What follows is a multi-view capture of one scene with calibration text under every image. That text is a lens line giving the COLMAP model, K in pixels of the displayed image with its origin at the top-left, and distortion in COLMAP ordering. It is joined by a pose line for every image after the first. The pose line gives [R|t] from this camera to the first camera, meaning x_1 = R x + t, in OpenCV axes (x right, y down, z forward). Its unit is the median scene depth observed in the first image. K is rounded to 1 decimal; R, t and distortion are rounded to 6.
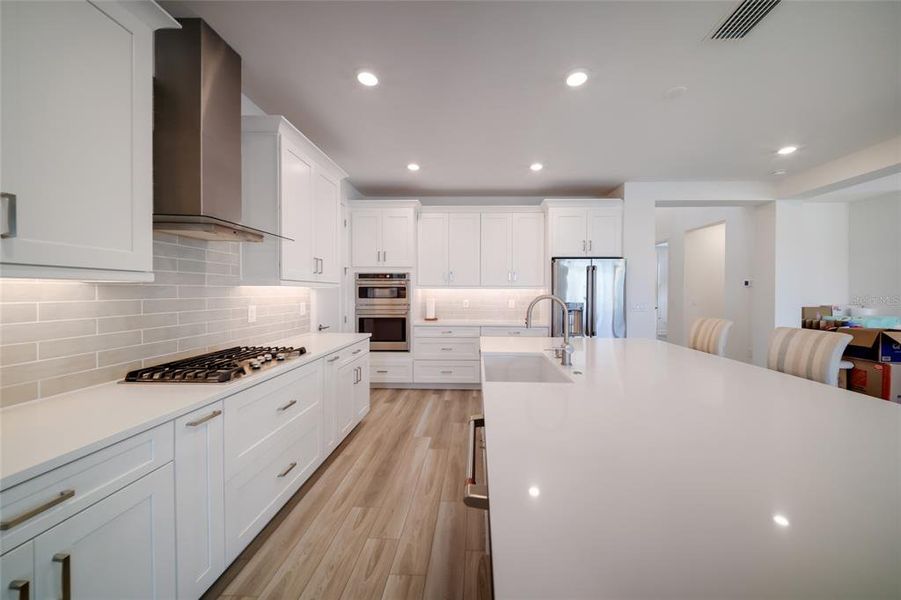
lens RADIAL K [[323.6, 0, 452.8], [0, 323.6, 293.6], [0, 0, 1]] dist [-0.000445, -0.000076]
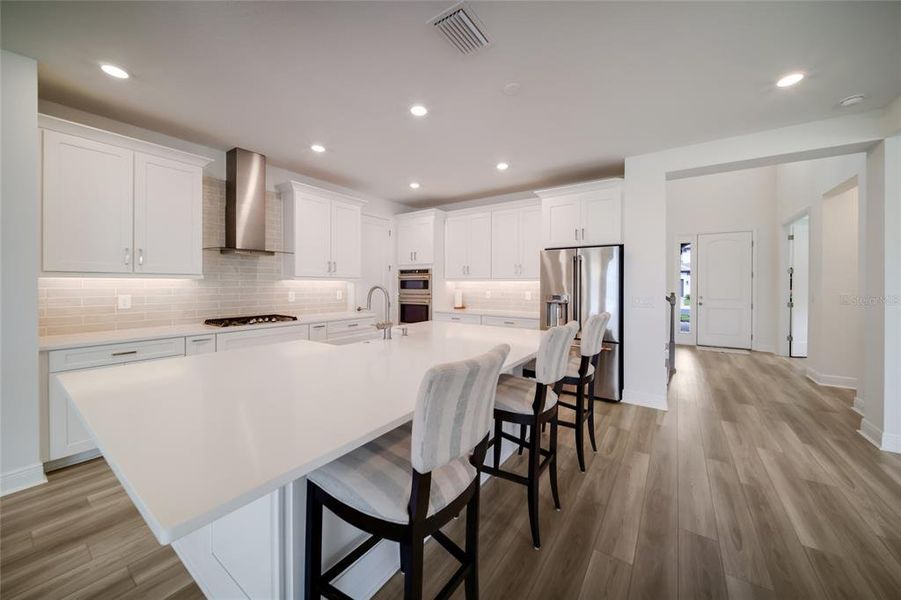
lens RADIAL K [[321.2, 0, 453.4], [0, 321.2, 285.0], [0, 0, 1]] dist [0.000293, -0.000274]
pose [[0.844921, 0.000017, -0.534891, 0.589753], [-0.003138, 0.999983, -0.004926, 0.004414], [0.534882, 0.005840, 0.844907, 0.016958]]
